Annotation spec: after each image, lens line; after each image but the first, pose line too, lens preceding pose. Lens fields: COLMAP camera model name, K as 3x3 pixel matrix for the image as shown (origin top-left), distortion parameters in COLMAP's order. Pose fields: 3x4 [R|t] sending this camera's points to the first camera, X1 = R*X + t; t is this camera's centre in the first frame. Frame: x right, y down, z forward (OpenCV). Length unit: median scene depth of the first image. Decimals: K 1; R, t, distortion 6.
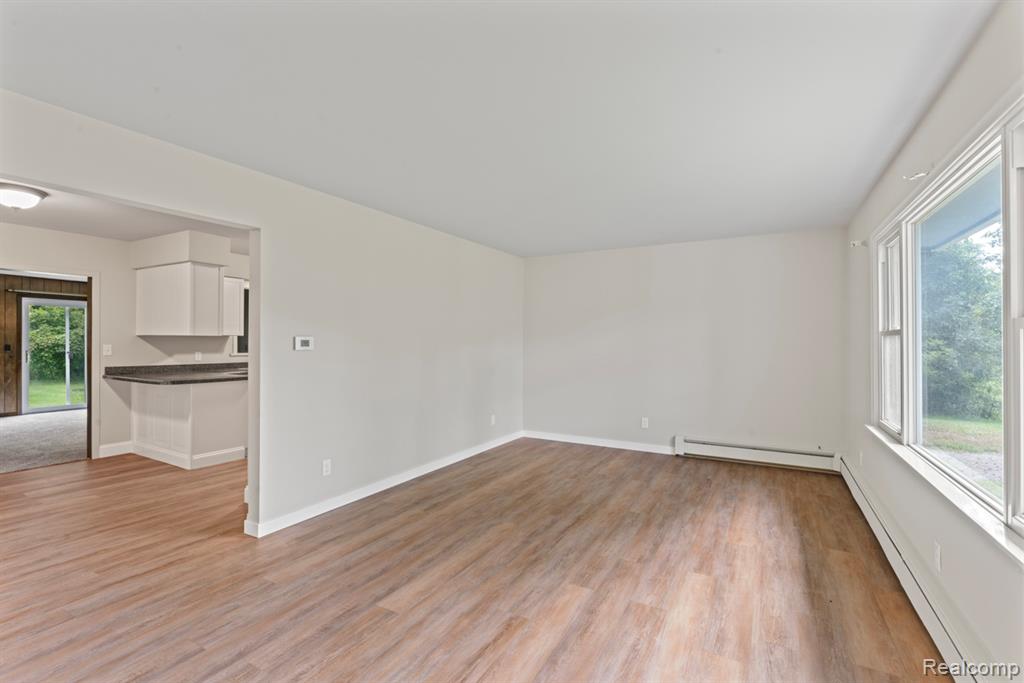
lens RADIAL K [[457.2, 0, 510.7], [0, 457.2, 340.2], [0, 0, 1]] dist [-0.004419, -0.000659]
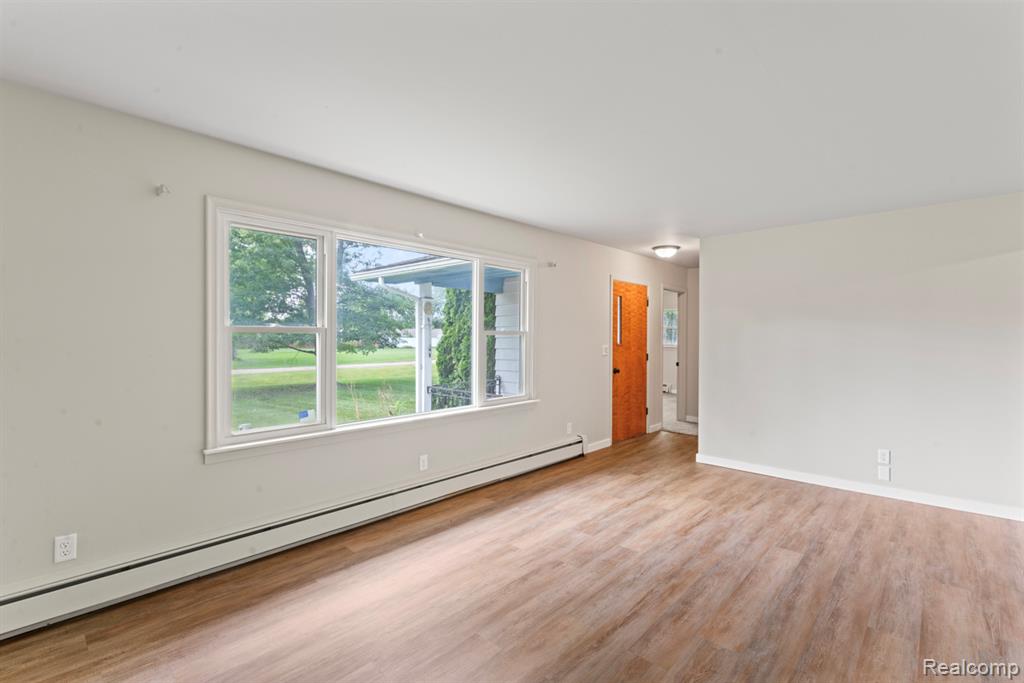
lens RADIAL K [[457.2, 0, 506.8], [0, 457.2, 341.6], [0, 0, 1]] dist [-0.004419, -0.000659]
pose [[-0.969212, -0.009346, 0.246051, 0.148425], [-0.008144, 0.999949, 0.005904, -0.000771], [-0.246094, 0.003718, -0.969239, 1.904209]]
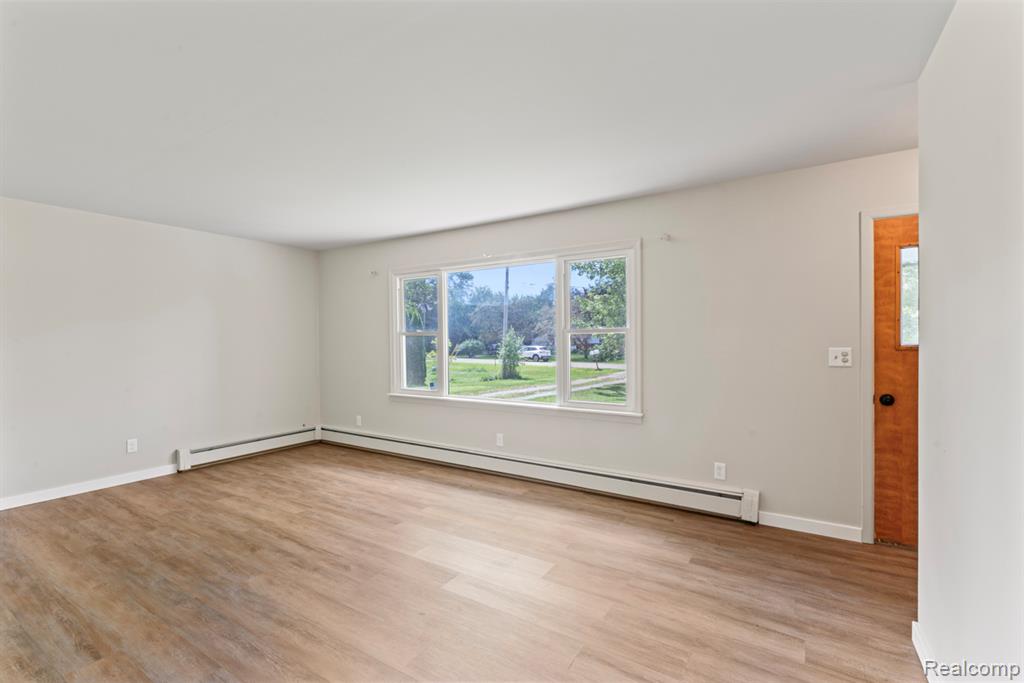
lens RADIAL K [[457.2, 0, 512.2], [0, 457.2, 340.4], [0, 0, 1]] dist [-0.004419, -0.000659]
pose [[0.055200, -0.008759, 0.998437, -0.856550], [0.003501, 0.999957, 0.008578, -0.004470], [-0.998469, 0.003022, 0.055228, 0.599197]]
